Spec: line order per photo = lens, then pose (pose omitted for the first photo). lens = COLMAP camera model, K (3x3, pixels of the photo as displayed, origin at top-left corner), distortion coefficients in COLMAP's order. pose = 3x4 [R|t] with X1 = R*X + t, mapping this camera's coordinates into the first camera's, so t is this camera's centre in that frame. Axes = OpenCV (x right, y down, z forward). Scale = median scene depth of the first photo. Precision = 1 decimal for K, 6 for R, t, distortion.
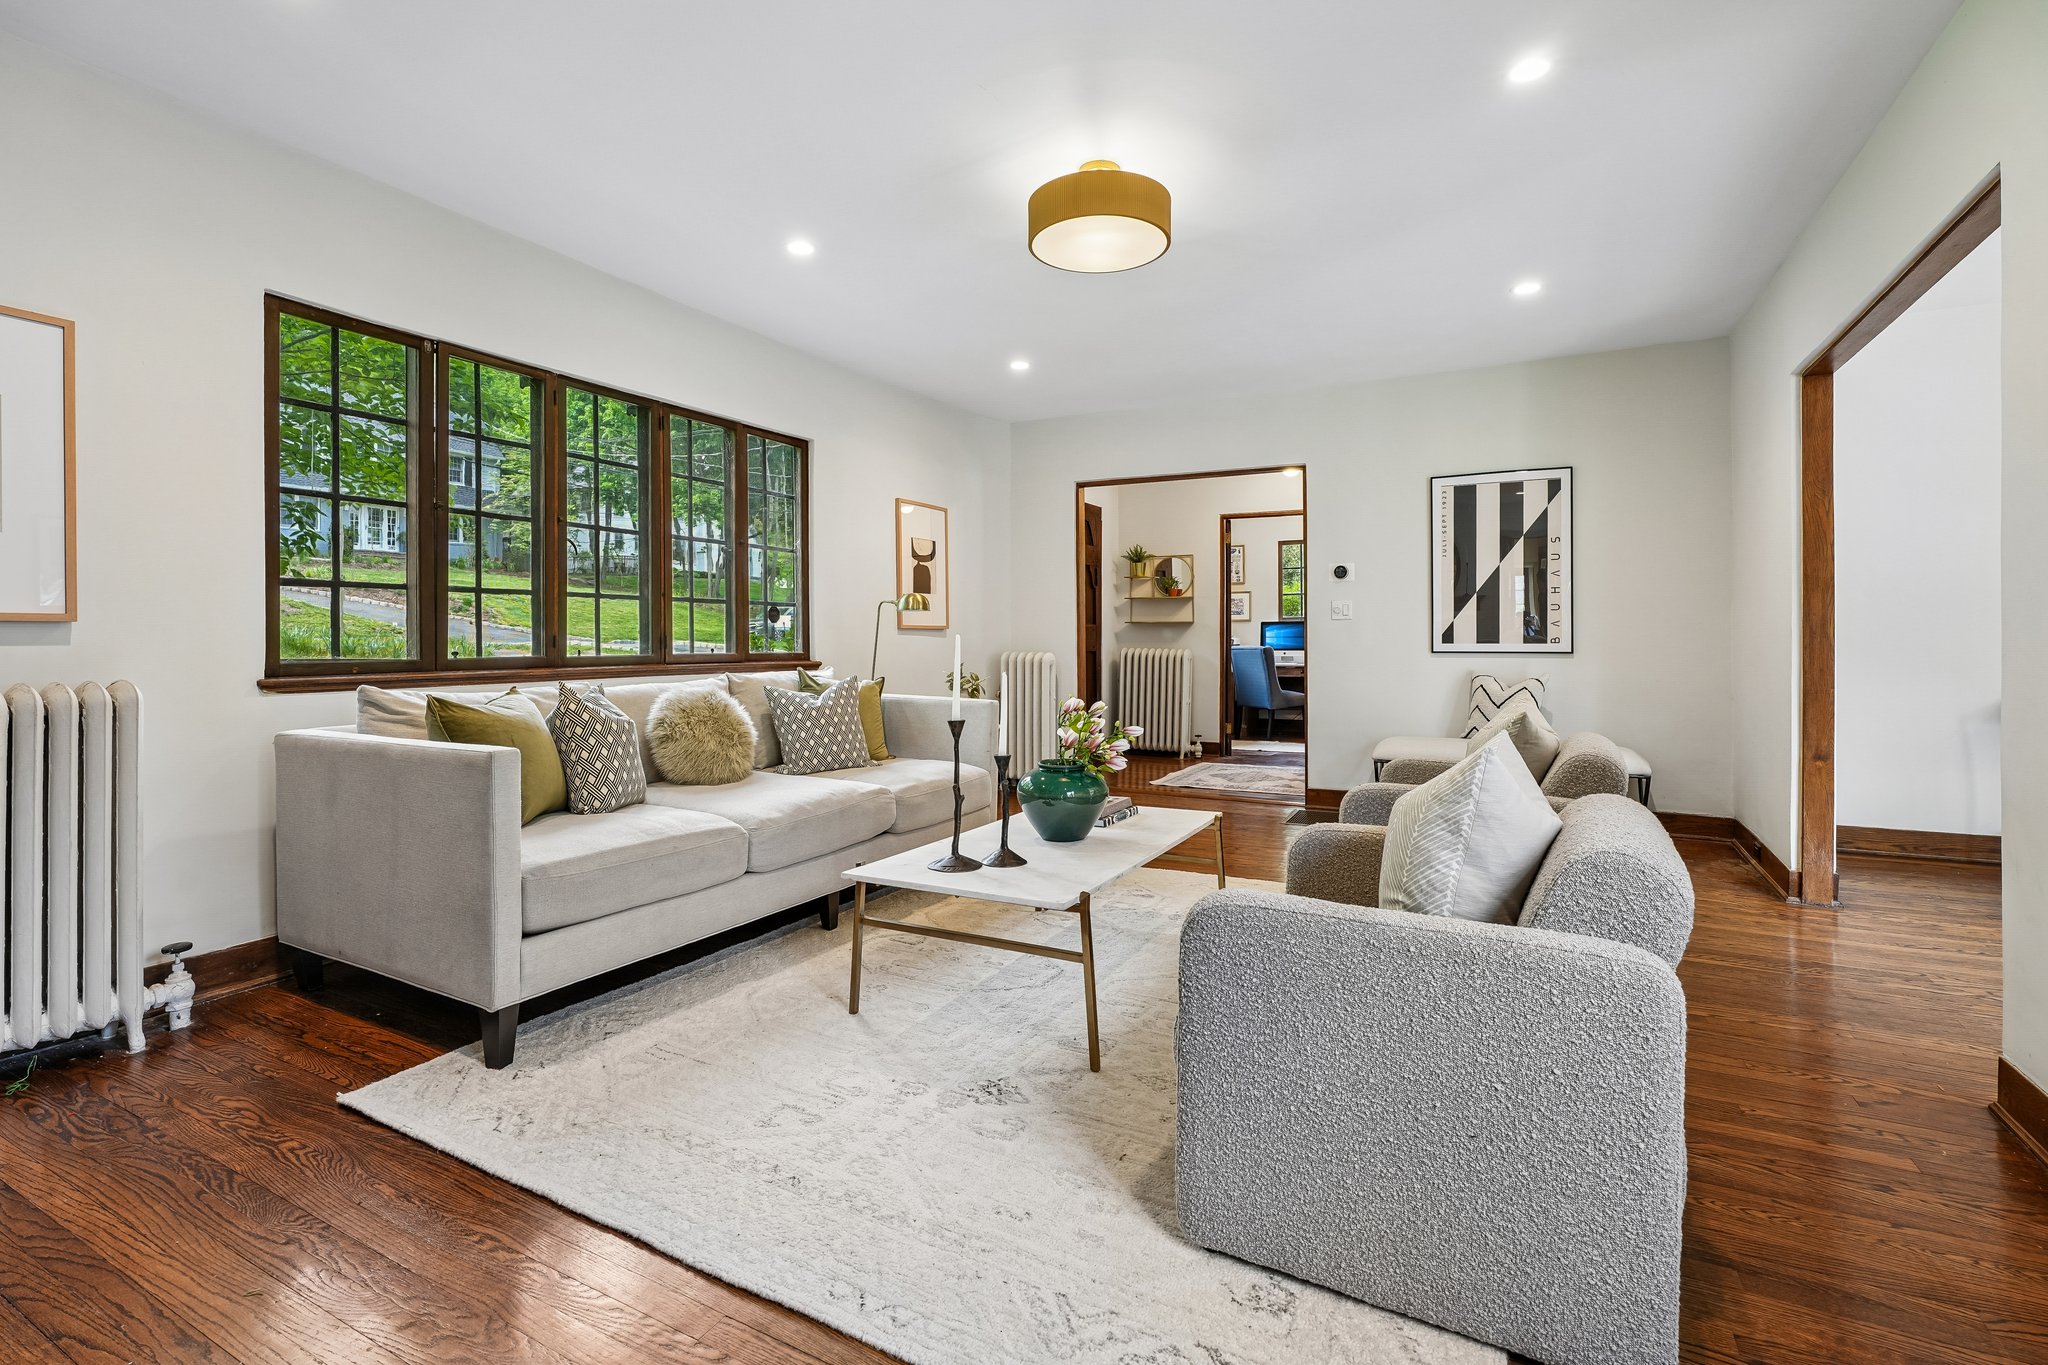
lens RADIAL K [[931.8, 0, 1024.9], [0, 931.8, 652.4], [0, 0, 1]] dist [-0.000099, 0.001100]
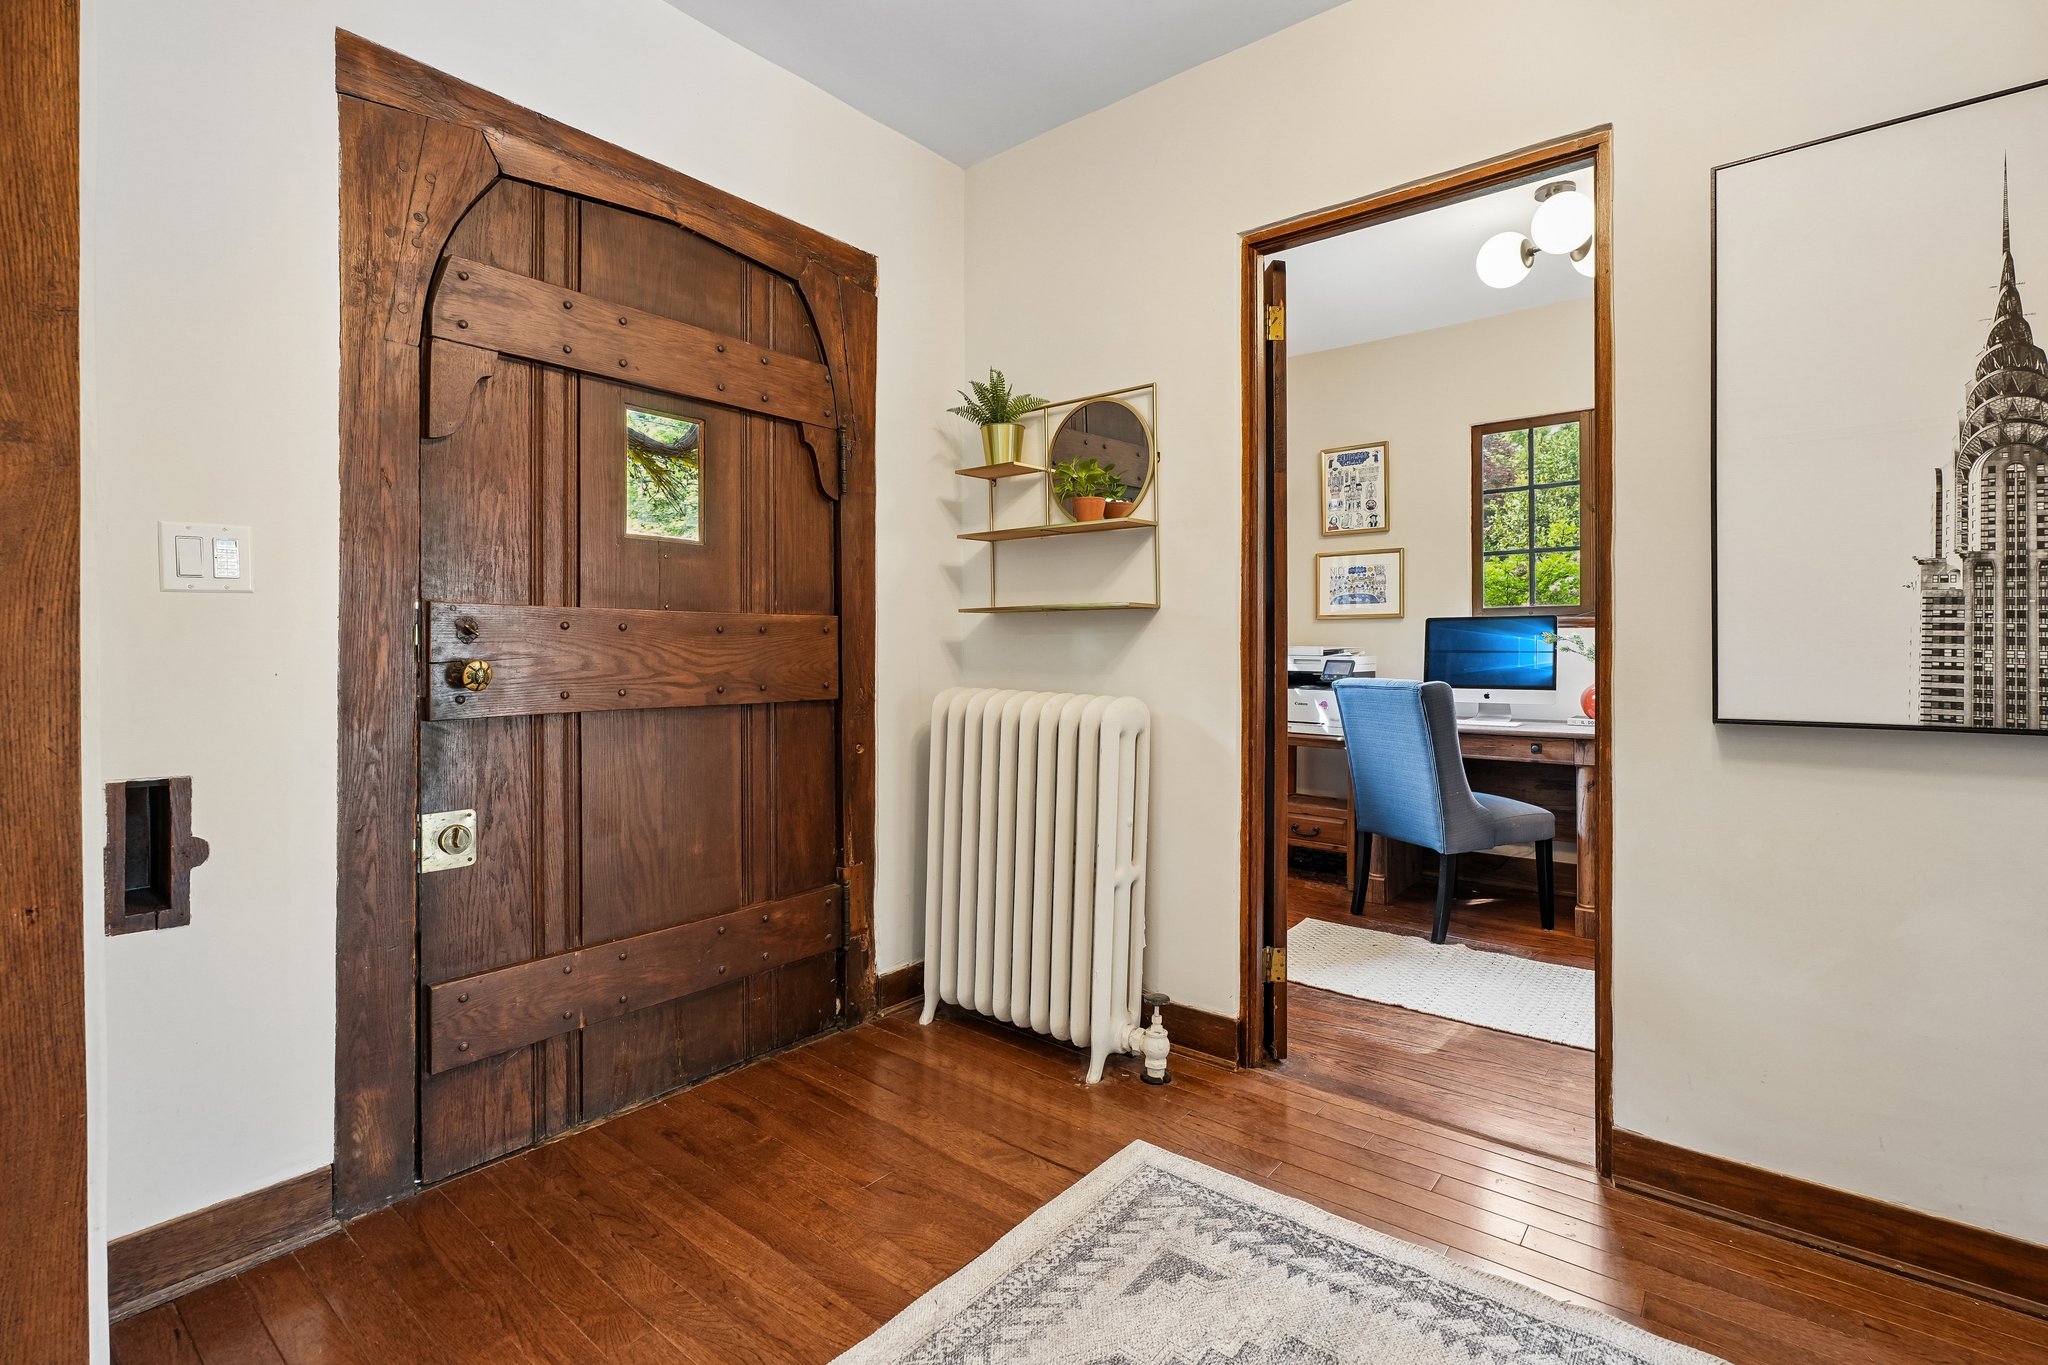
lens RADIAL K [[931.8, 0, 1024.9], [0, 931.8, 652.4], [0, 0, 1]] dist [-0.000099, 0.001100]
pose [[0.981767, 0.005391, -0.190014, 0.307167], [-0.007956, 0.999887, -0.012739, -0.020129], [0.189924, 0.014018, 0.981699, 1.089706]]
